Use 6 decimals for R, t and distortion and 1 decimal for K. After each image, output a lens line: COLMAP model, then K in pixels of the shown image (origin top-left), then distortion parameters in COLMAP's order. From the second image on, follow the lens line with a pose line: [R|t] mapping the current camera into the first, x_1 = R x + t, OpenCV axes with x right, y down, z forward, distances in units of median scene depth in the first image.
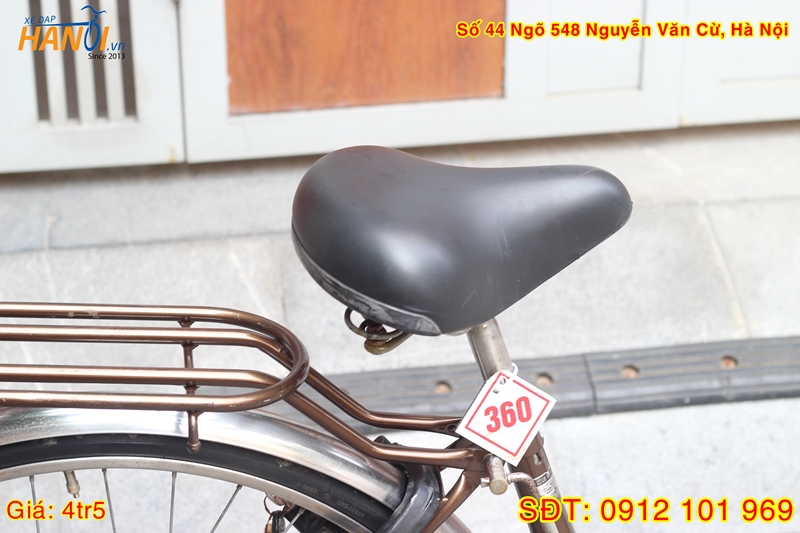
lens RADIAL K [[1916.8, 0, 400.0], [0, 1916.8, 266.5], [0, 0, 1]] dist [-0.069718, -0.430593]
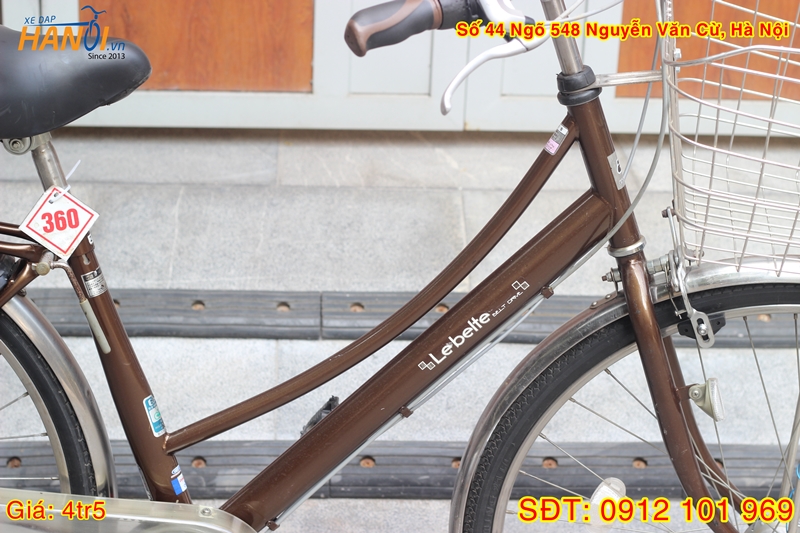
lens RADIAL K [[1916.8, 0, 400.0], [0, 1916.8, 266.5], [0, 0, 1]] dist [-0.069718, -0.430593]
pose [[0.993113, 0.078998, -0.086518, 0.249666], [-0.084981, 0.994073, -0.067808, 0.108570], [0.080649, 0.074694, 0.993940, -0.199145]]
